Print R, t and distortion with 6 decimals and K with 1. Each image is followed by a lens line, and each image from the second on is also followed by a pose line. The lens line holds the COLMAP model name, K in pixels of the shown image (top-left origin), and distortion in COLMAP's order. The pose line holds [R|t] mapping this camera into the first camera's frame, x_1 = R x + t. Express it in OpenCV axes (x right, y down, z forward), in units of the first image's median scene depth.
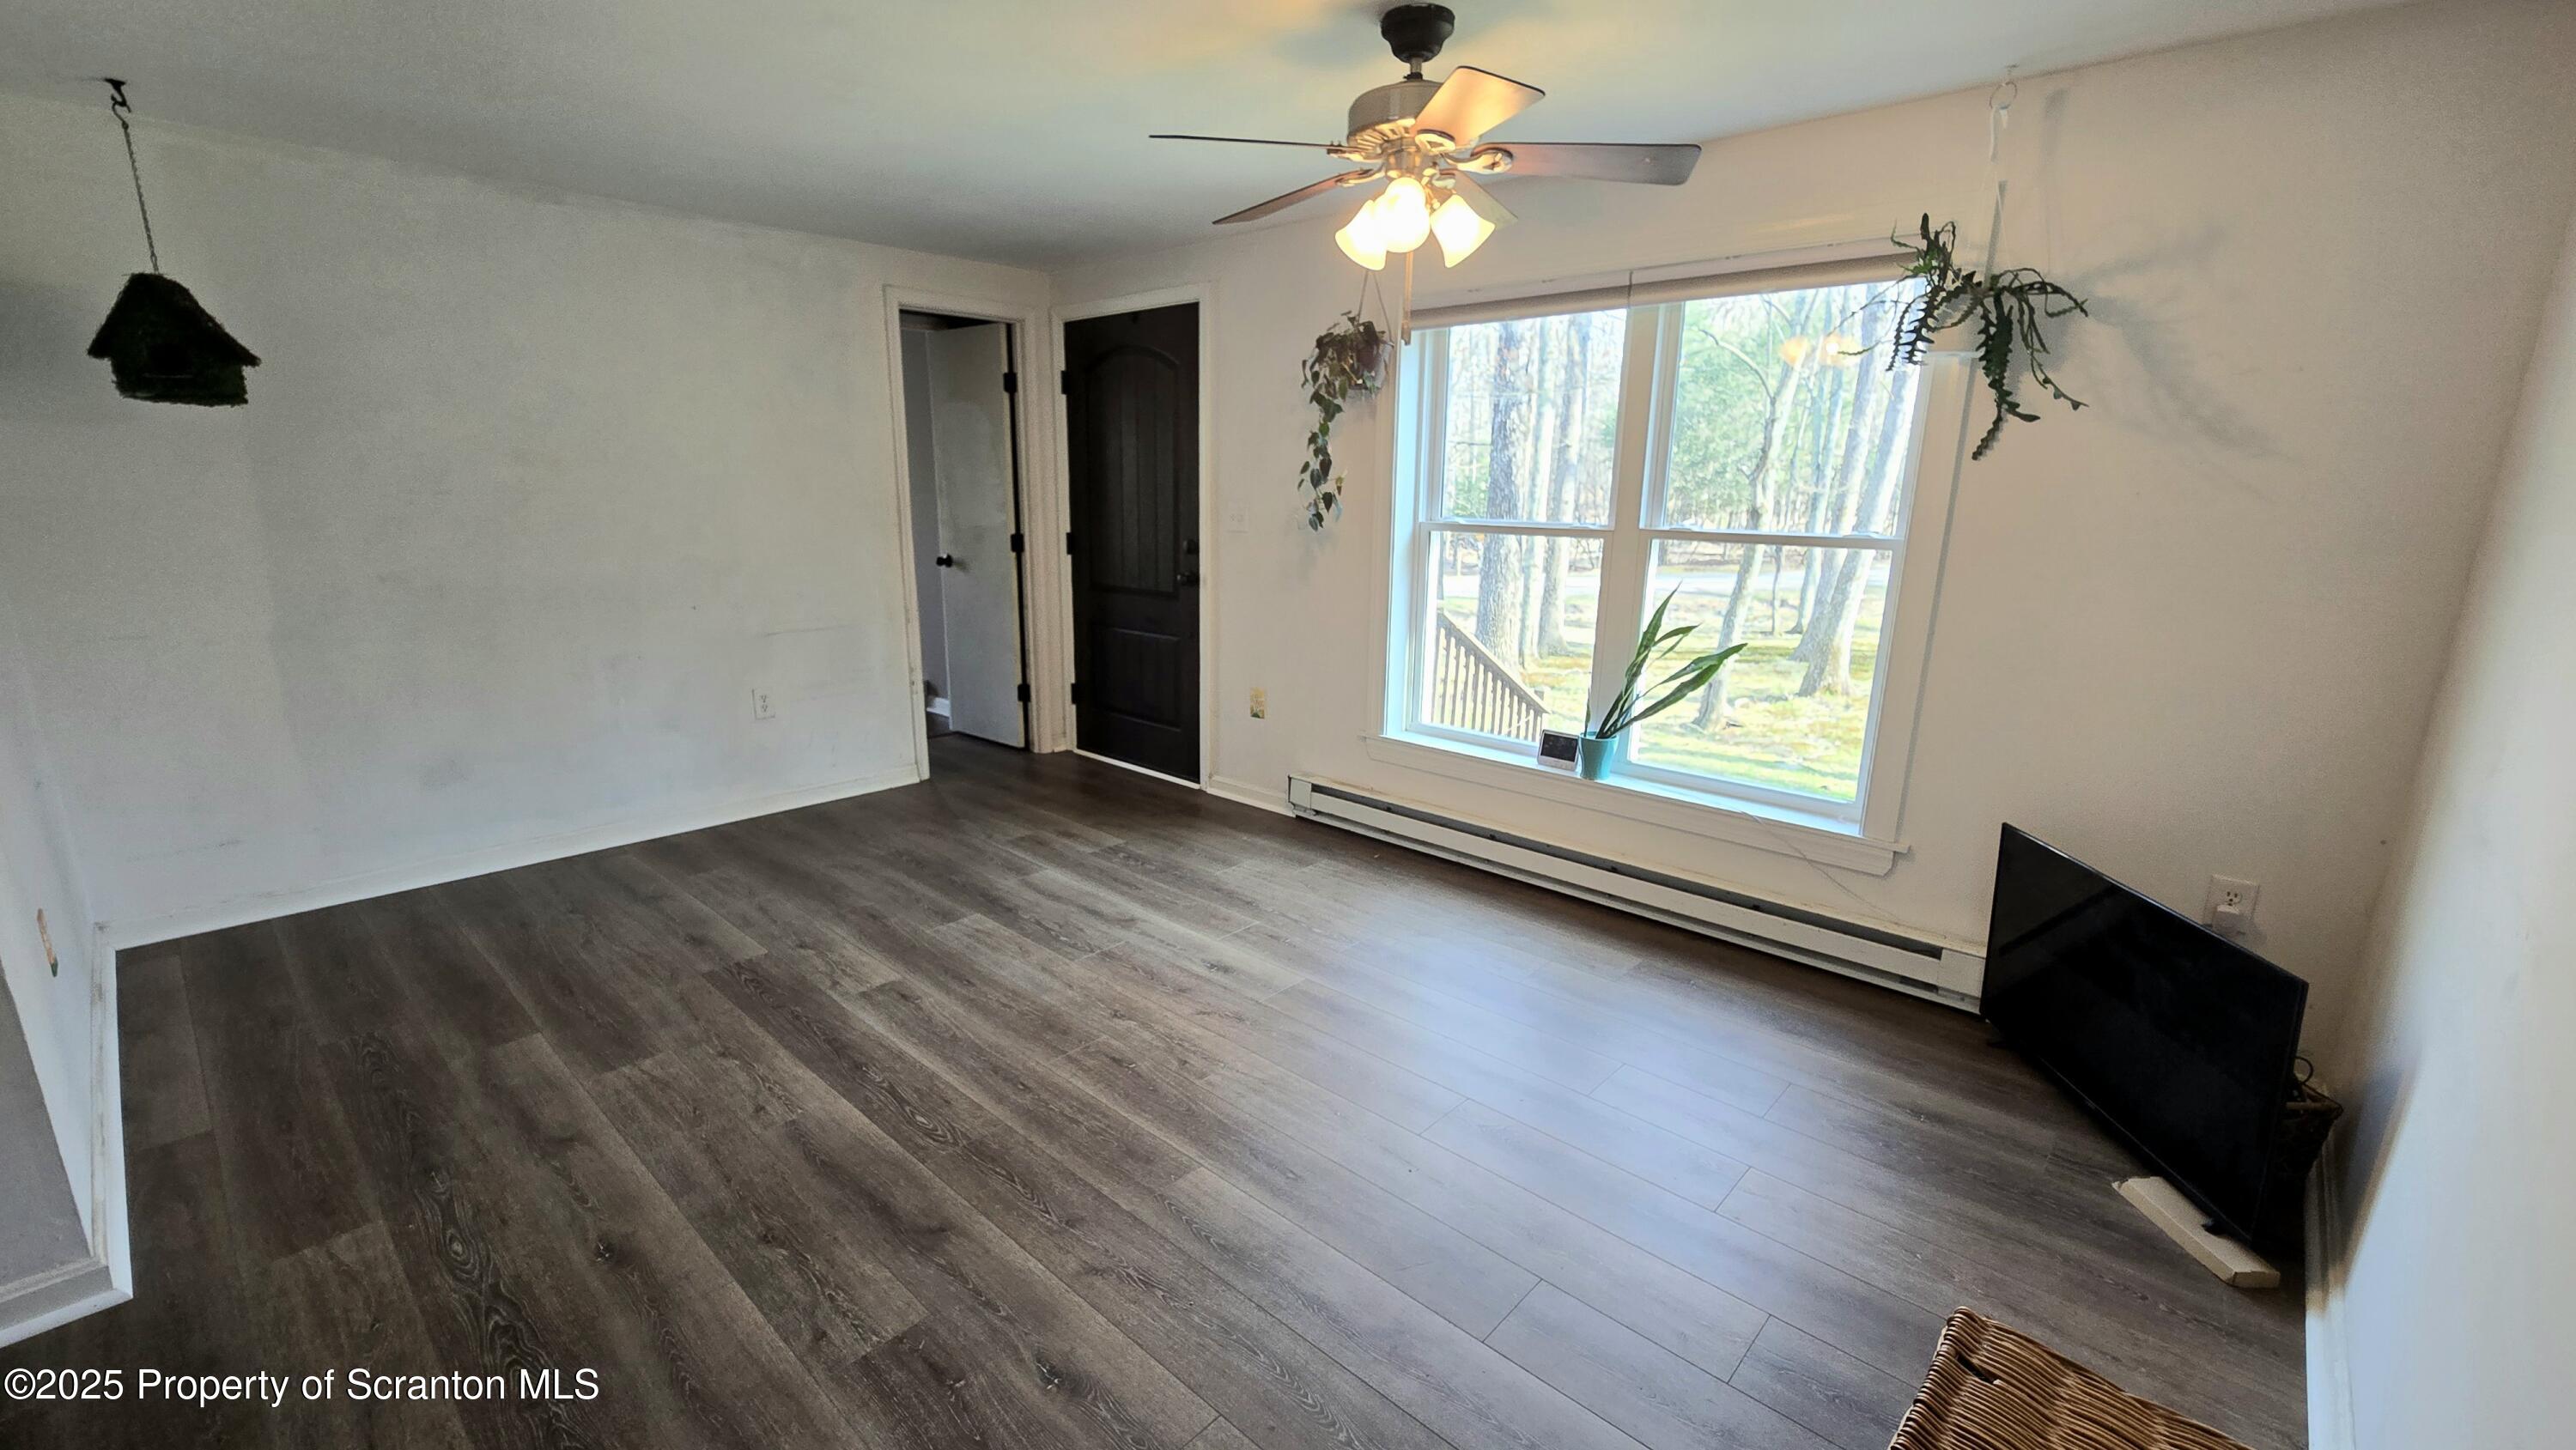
lens RADIAL K [[1056.9, 0, 1278.2], [0, 1056.9, 738.3], [0, 0, 1]] dist [-0.004723, -0.001349]
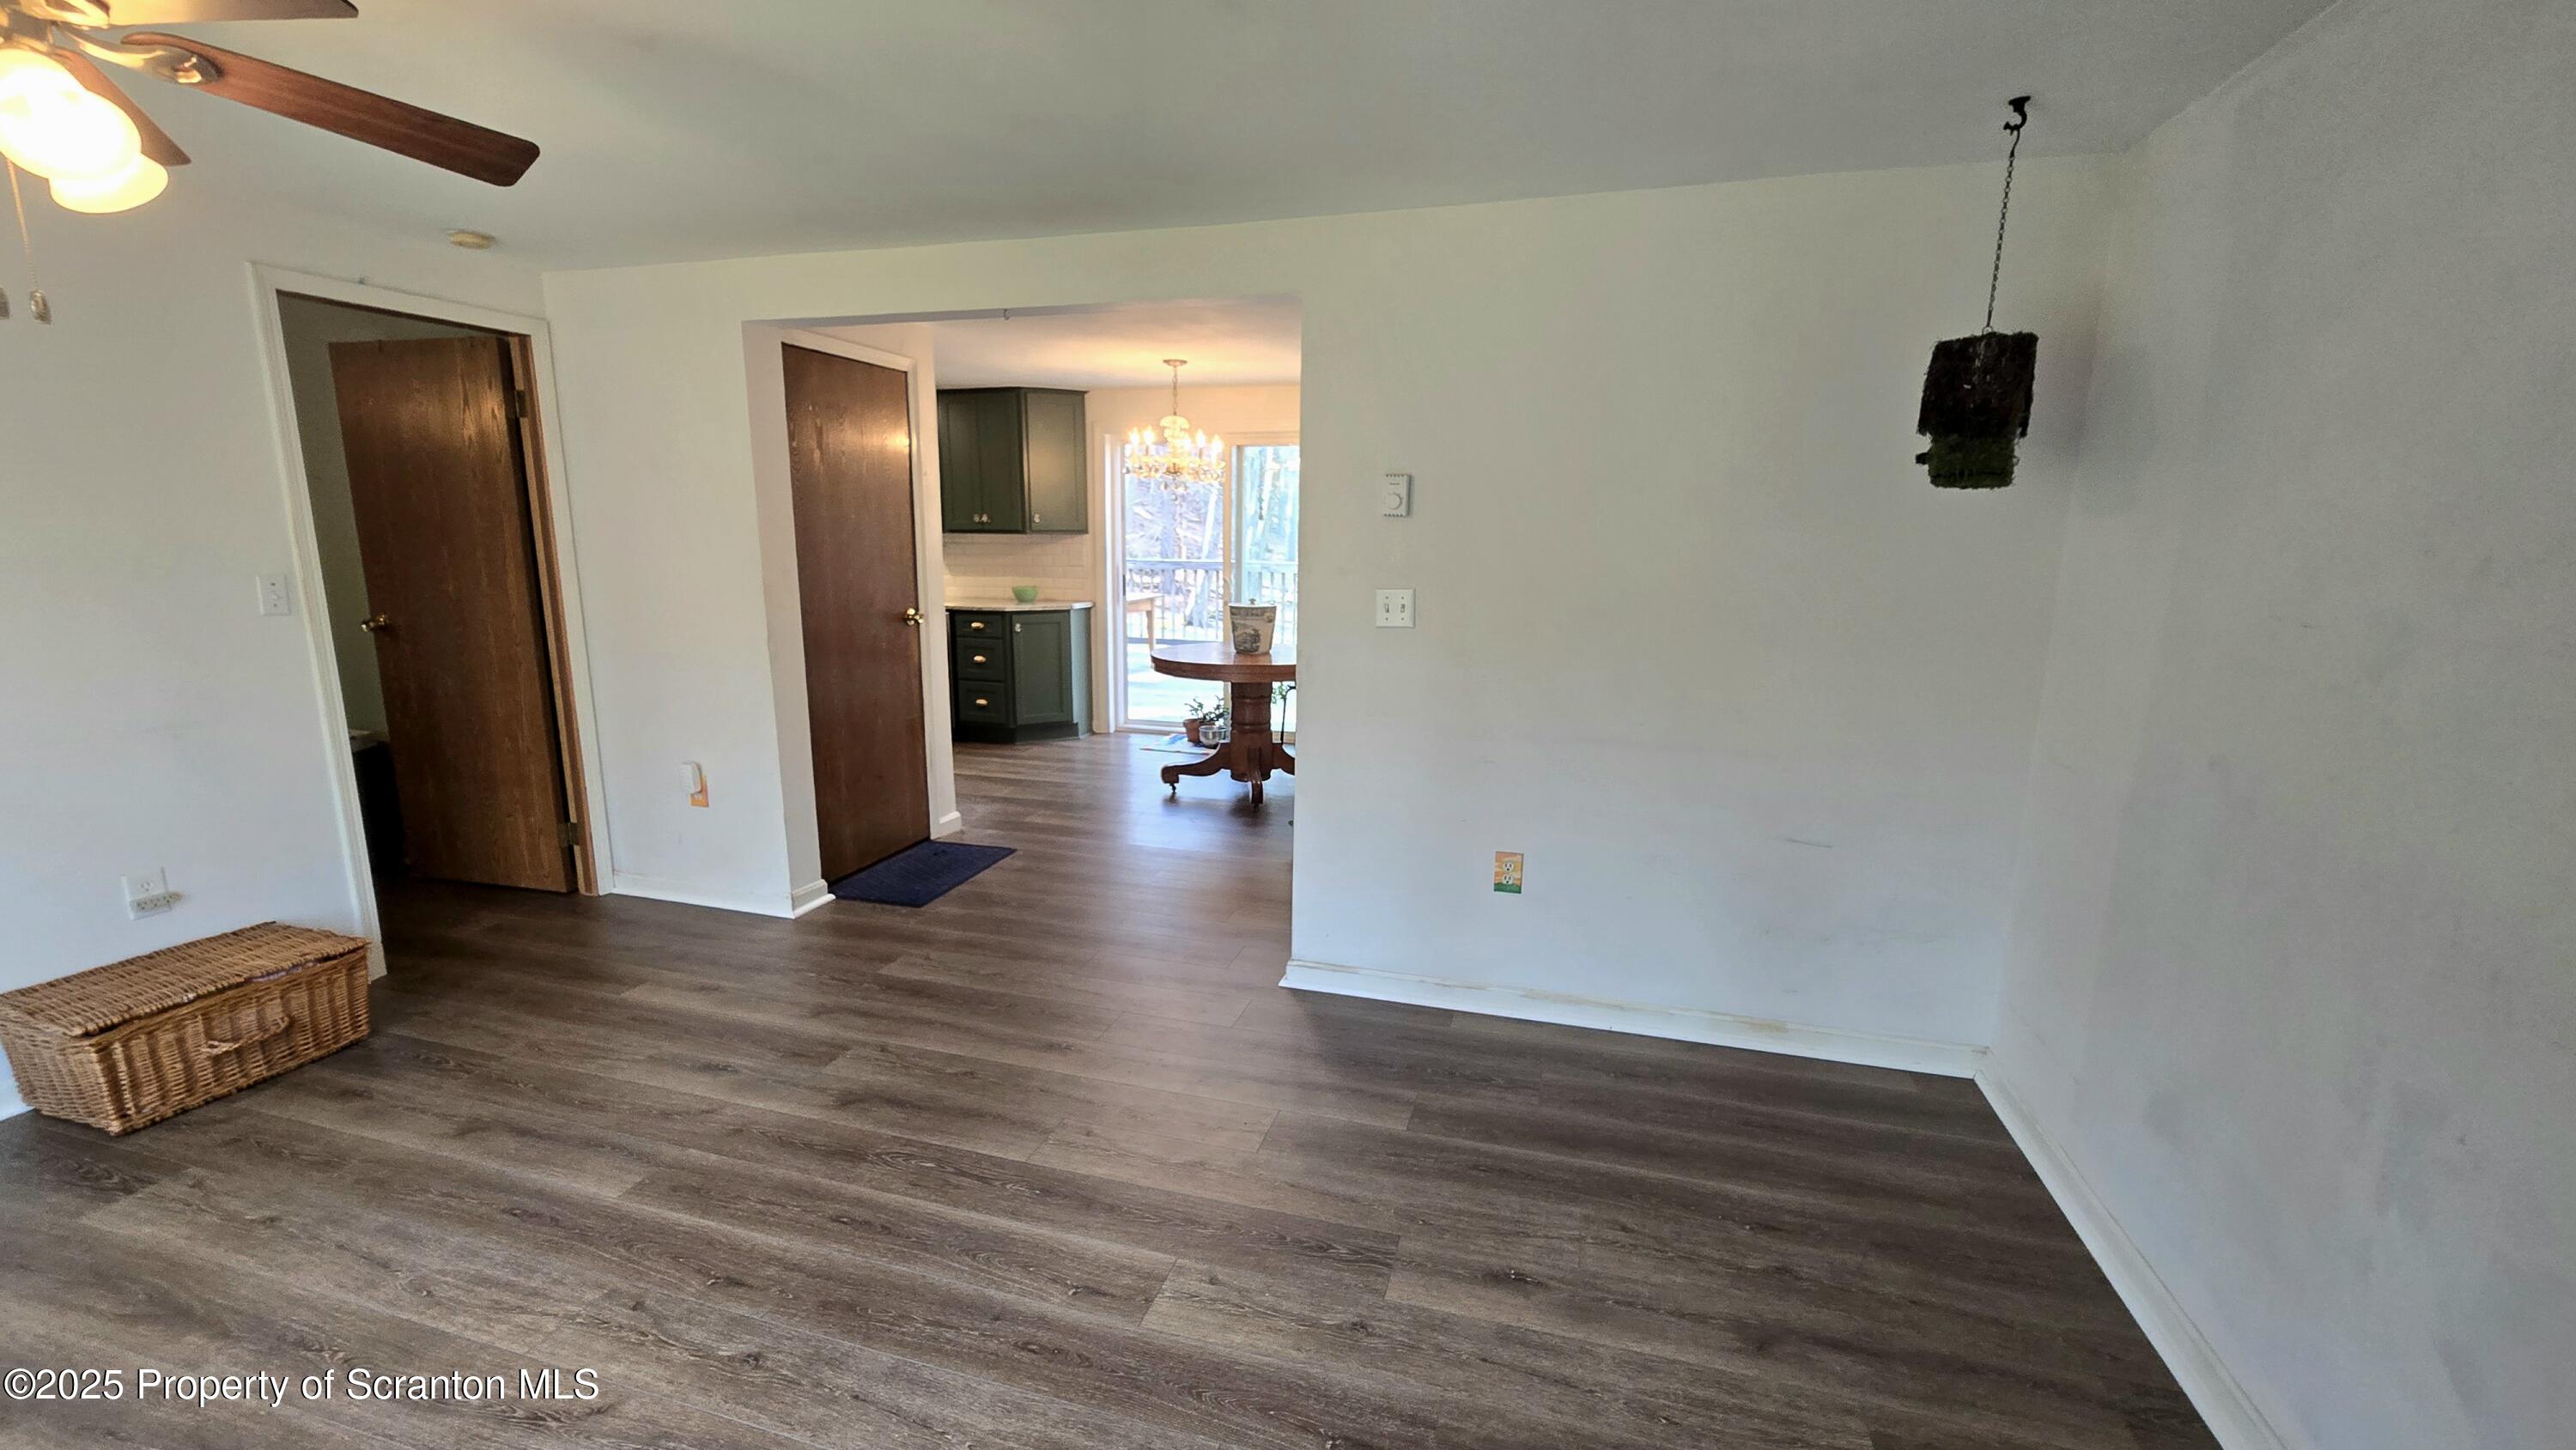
lens RADIAL K [[1056.9, 0, 1271.8], [0, 1056.9, 728.1], [0, 0, 1]] dist [-0.004723, -0.001349]
pose [[-0.899471, 0.058557, -0.433039, -0.198367], [-0.125079, 0.915017, 0.383535, -0.432854], [0.418697, 0.399143, -0.815707, 1.657295]]
